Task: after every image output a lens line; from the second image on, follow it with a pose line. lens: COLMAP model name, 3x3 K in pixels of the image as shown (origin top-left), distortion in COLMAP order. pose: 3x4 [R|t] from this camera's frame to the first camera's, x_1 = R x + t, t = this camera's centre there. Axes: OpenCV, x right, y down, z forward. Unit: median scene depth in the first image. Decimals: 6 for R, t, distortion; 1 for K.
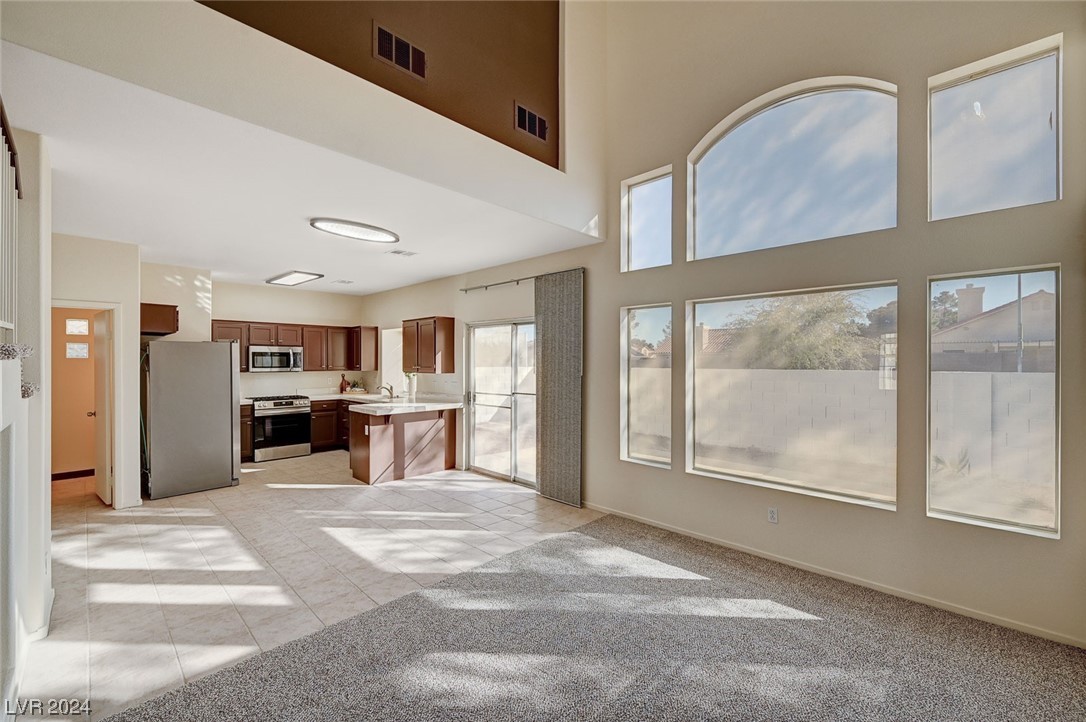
lens RADIAL K [[443.3, 0, 561.0], [0, 443.3, 361.0], [0, 0, 1]] dist [0.000994, 0.000127]
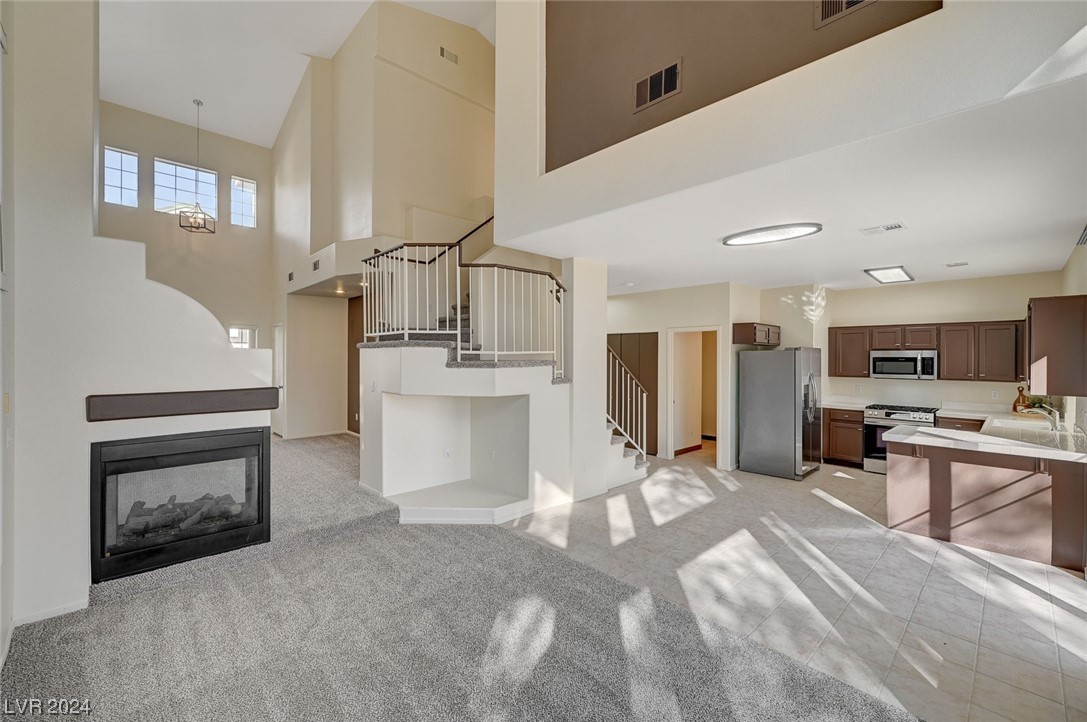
lens RADIAL K [[446.7, 0, 546.7], [0, 446.7, 359.4], [0, 0, 1]] dist [0.000074, 0.000059]
pose [[-0.063424, 0.002139, -0.997984, 0.483334], [-0.003060, 0.999993, 0.002338, -0.023468], [0.997982, 0.003202, -0.063417, 0.528745]]
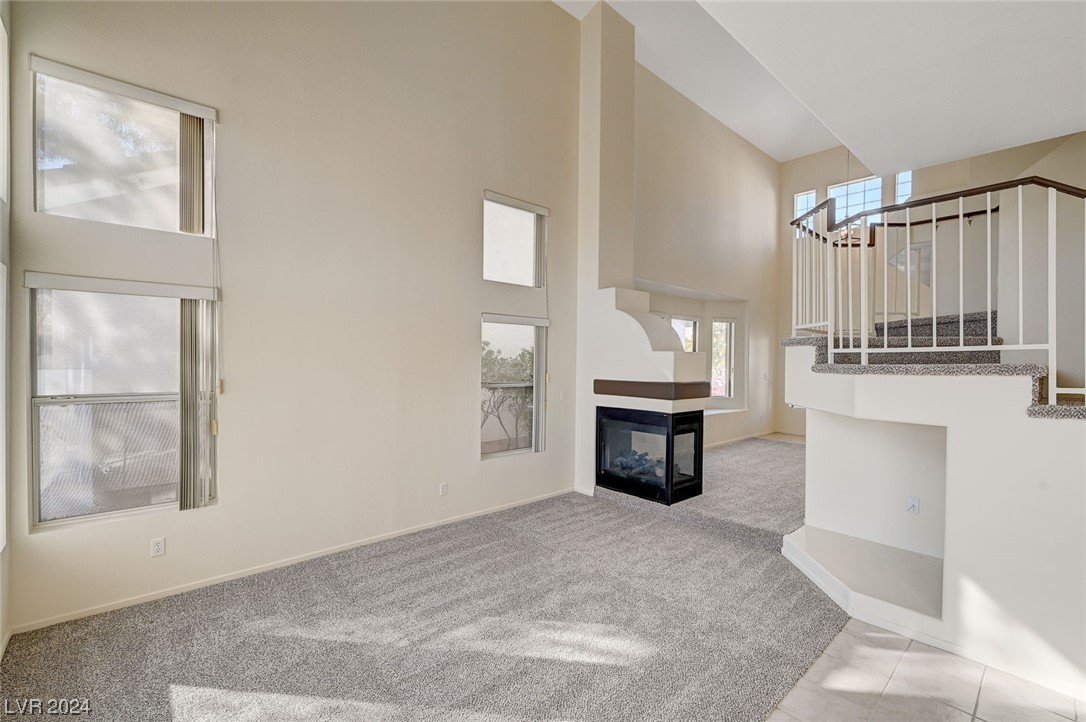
lens RADIAL K [[467.9, 0, 548.8], [0, 467.9, 364.0], [0, 0, 1]] dist [0.001582, -0.000040]
pose [[-0.995995, -0.016219, 0.087924, -0.098377], [-0.015498, 0.999841, 0.008872, -0.015530], [-0.088053, 0.007474, -0.996088, 1.040253]]
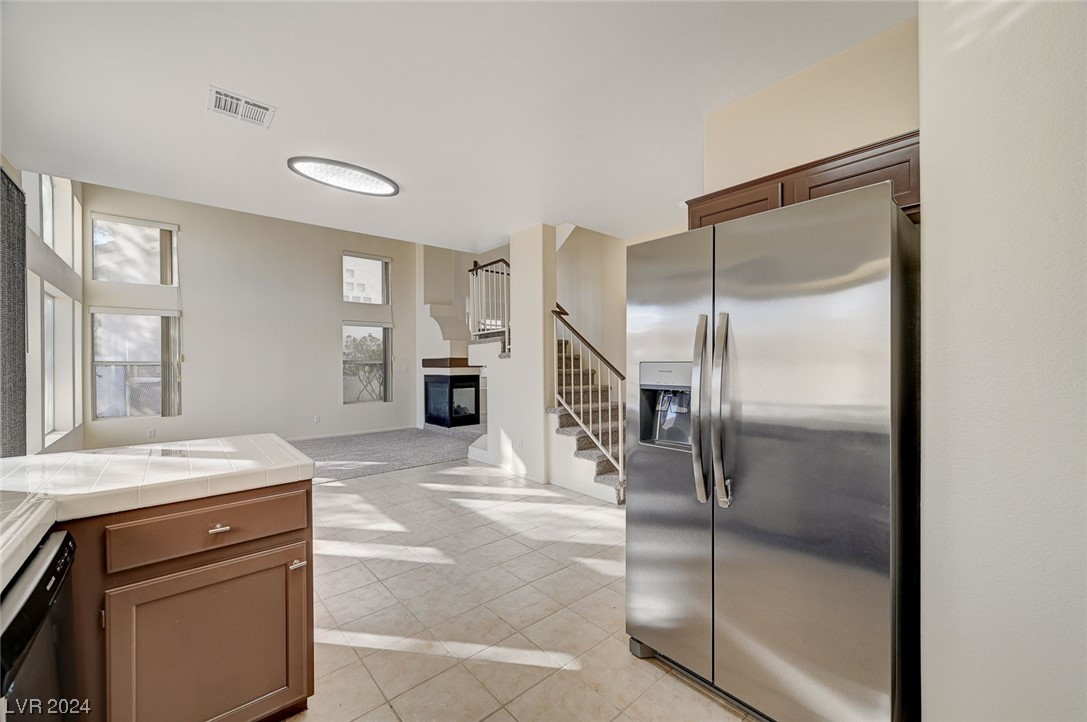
lens RADIAL K [[429.8, 0, 548.0], [0, 429.8, 362.0], [0, 0, 1]] dist [0.000523, 0.000164]
pose [[-0.994663, 0.003738, 0.103113, -0.832308], [0.003486, 0.999990, -0.002627, 0.052788], [-0.103122, -0.002254, -0.994666, 1.607724]]
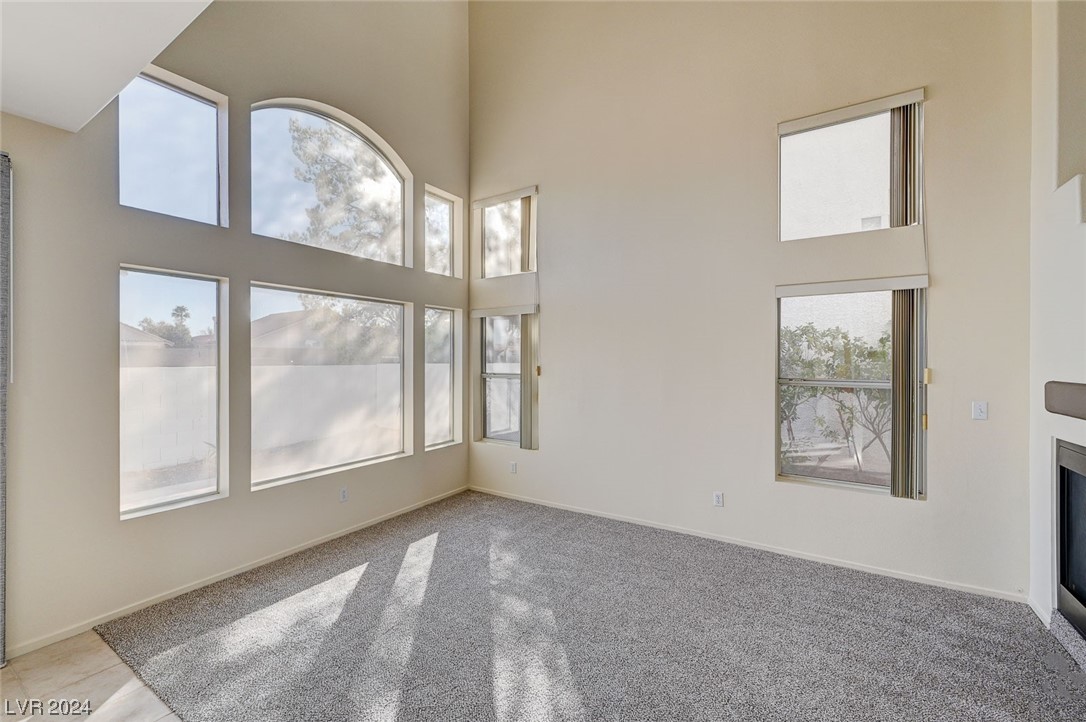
lens RADIAL K [[441.0, 0, 549.4], [0, 441.0, 362.3], [0, 0, 1]] dist [0.000814, 0.000088]
pose [[-0.188775, -0.007250, 0.981994, -0.522664], [-0.003250, 0.999972, 0.006758, 0.007390], [-0.982015, -0.001915, -0.188793, 0.531151]]
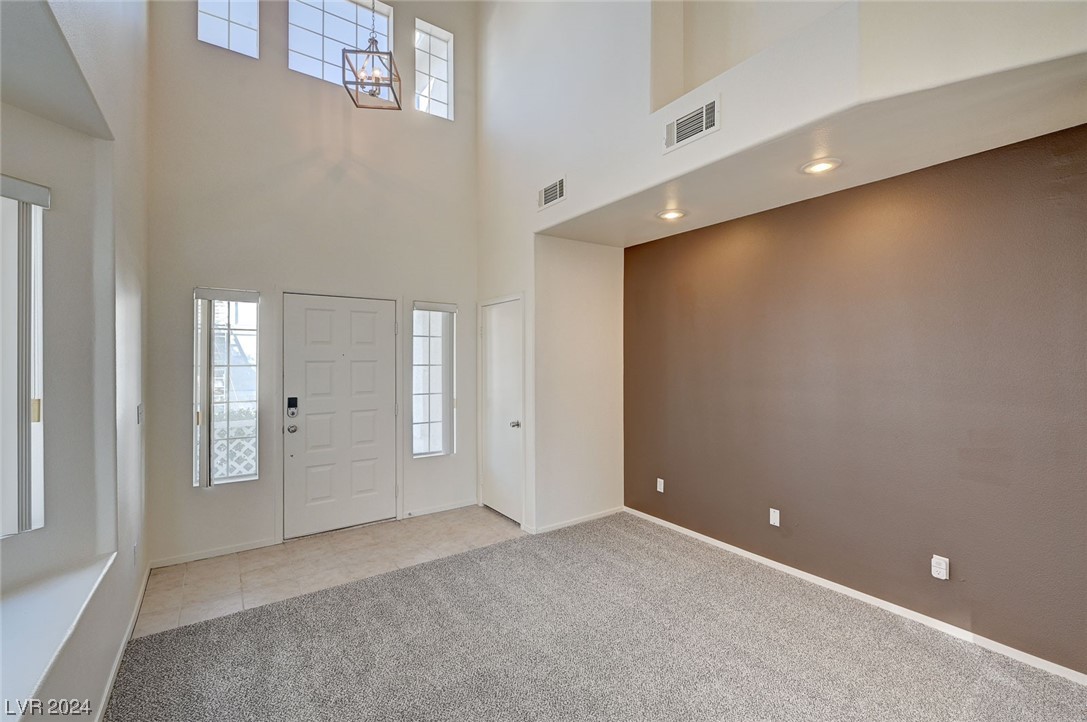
lens RADIAL K [[465.9, 0, 561.0], [0, 465.9, 356.1], [0, 0, 1]] dist [0.001471, -0.000021]
pose [[-0.192513, -0.007976, -0.981262, -0.343964], [-0.000270, 0.999967, -0.008075, -0.033560], [0.981294, -0.001290, -0.192508, -0.380336]]
